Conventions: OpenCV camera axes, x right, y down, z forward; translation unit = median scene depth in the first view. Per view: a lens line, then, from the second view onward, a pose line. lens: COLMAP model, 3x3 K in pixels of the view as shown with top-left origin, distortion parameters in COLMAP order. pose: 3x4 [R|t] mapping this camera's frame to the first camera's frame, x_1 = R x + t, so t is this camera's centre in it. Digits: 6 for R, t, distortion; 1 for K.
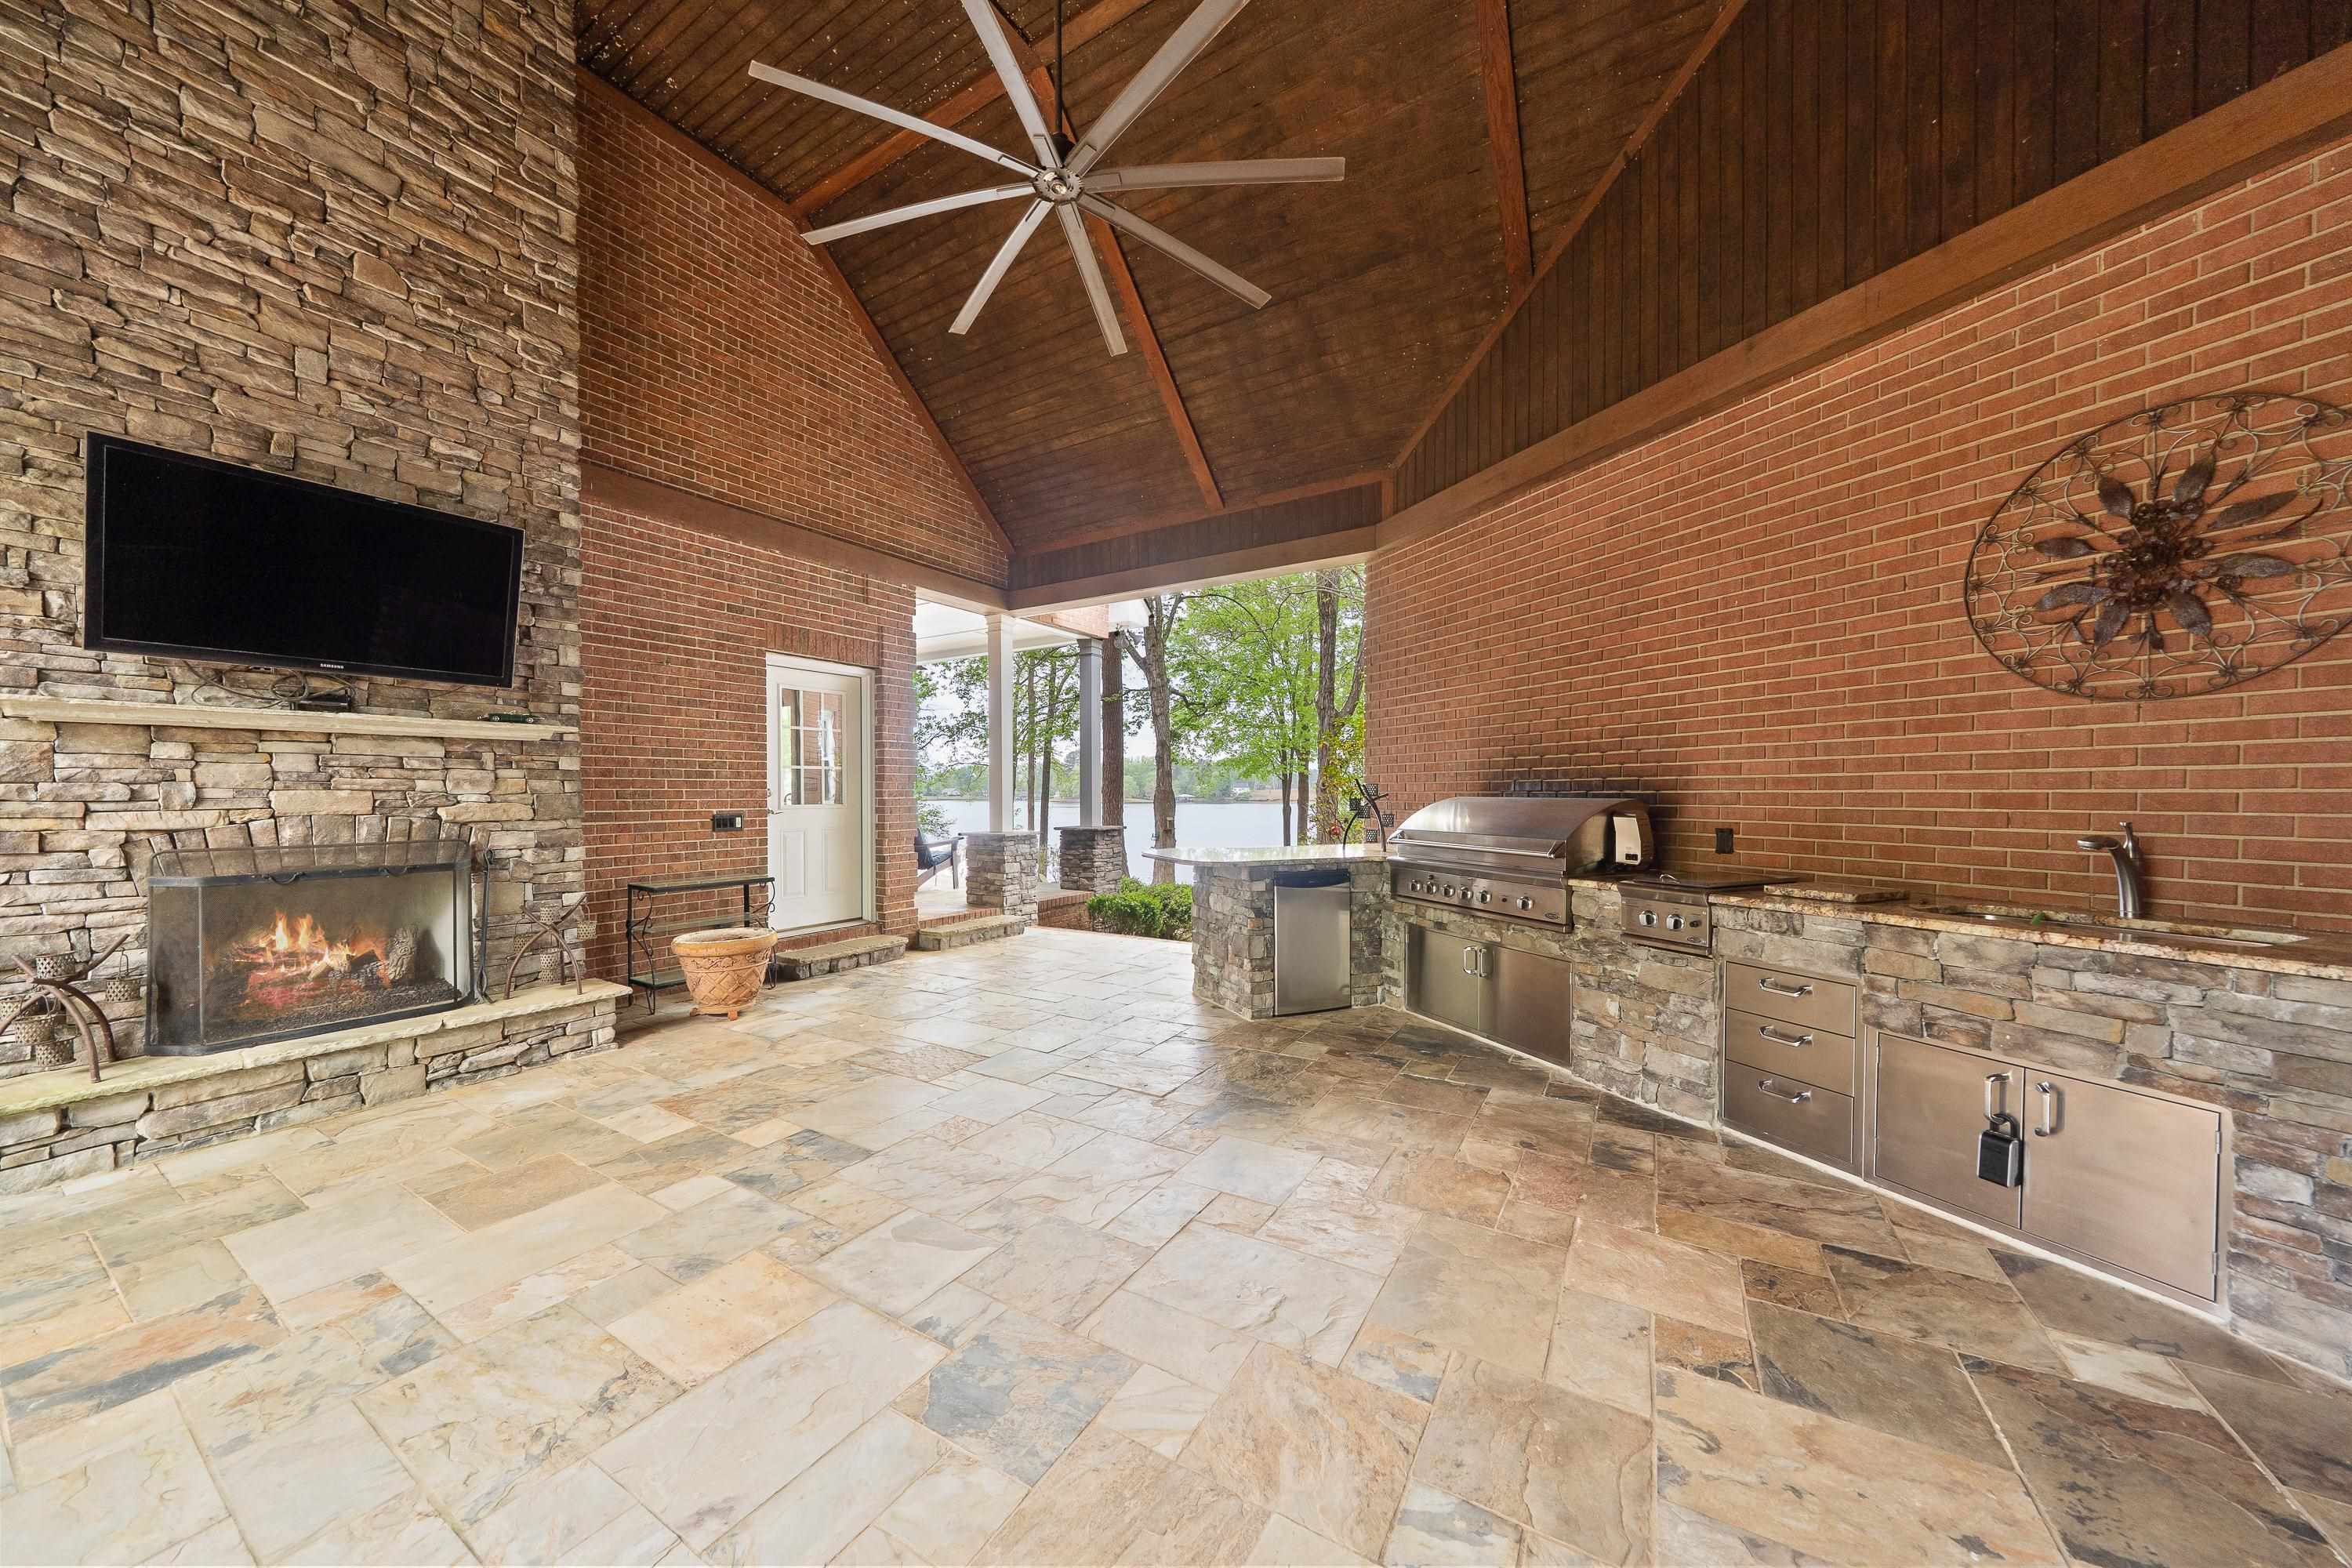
lens RADIAL K [[817.8, 0, 1173.2], [0, 817.8, 788.4], [0, 0, 1]] dist [-0.001254, -0.000048]
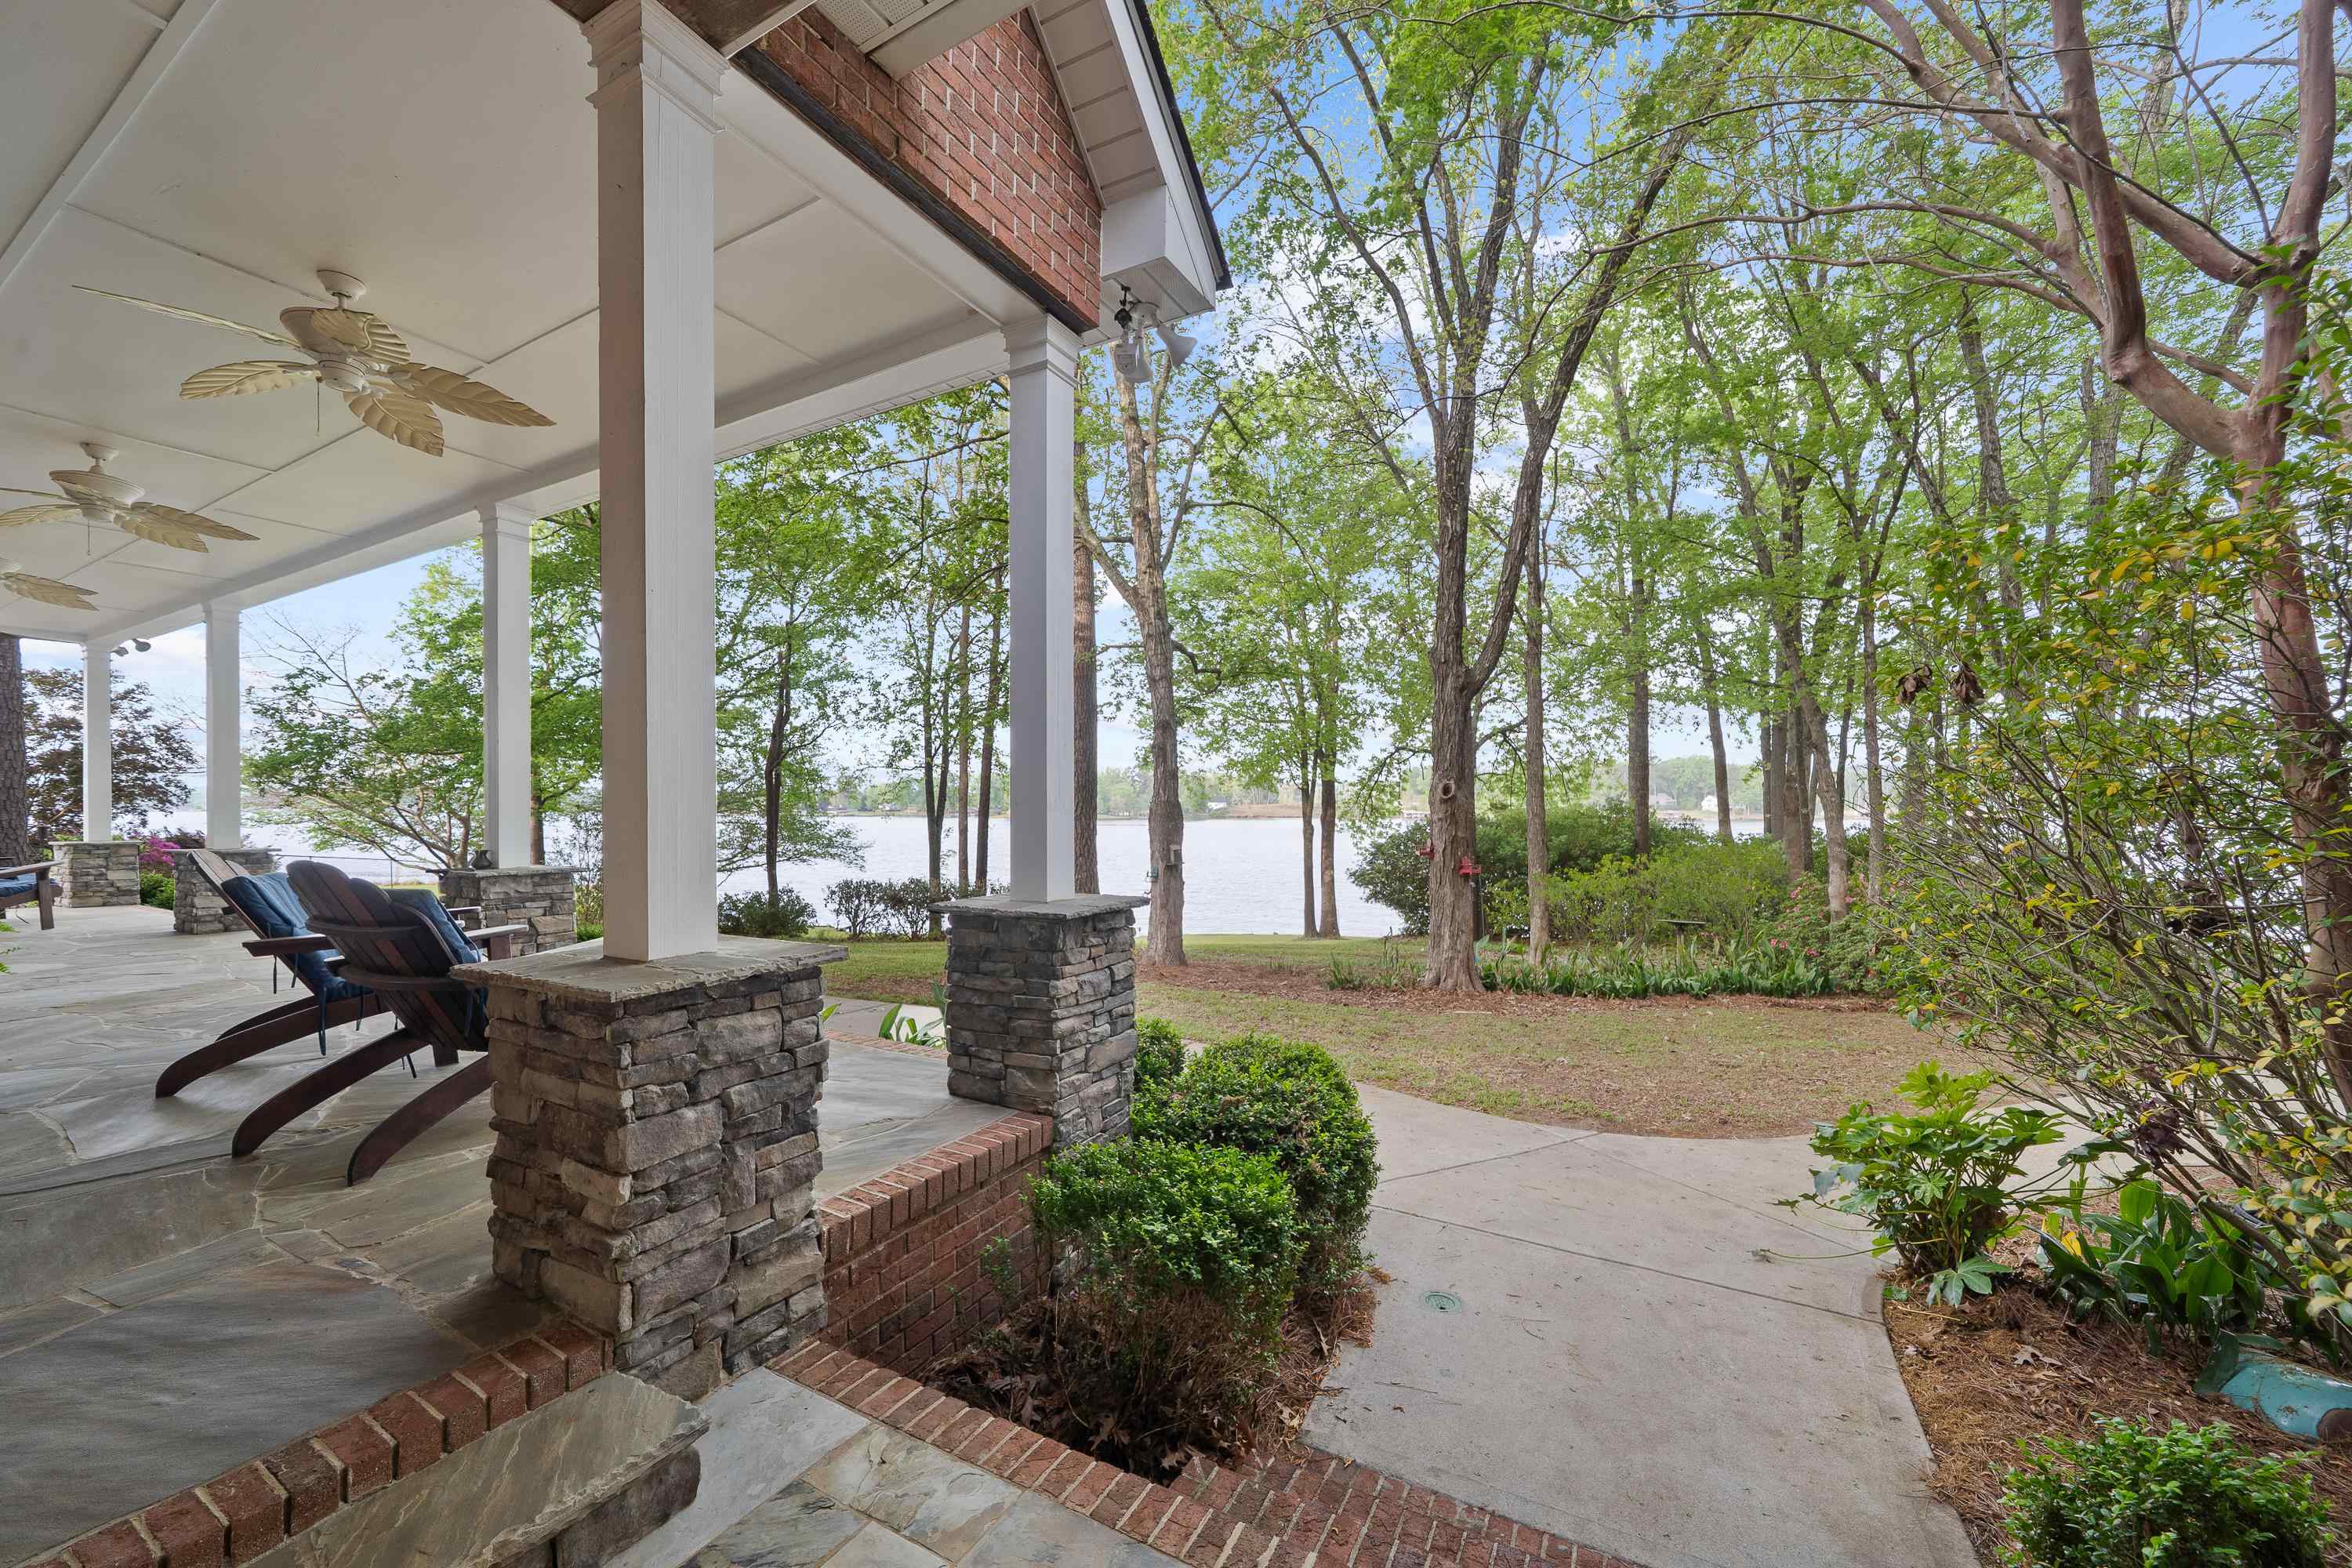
lens RADIAL K [[883.6, 0, 1172.1], [0, 883.6, 805.6], [0, 0, 1]] dist [0.000141, 0.000008]
pose [[0.999299, 0.001155, 0.037425, -0.029484], [-0.001245, 0.999996, 0.002384, 0.003714], [-0.037422, -0.002429, 0.999297, 0.302844]]
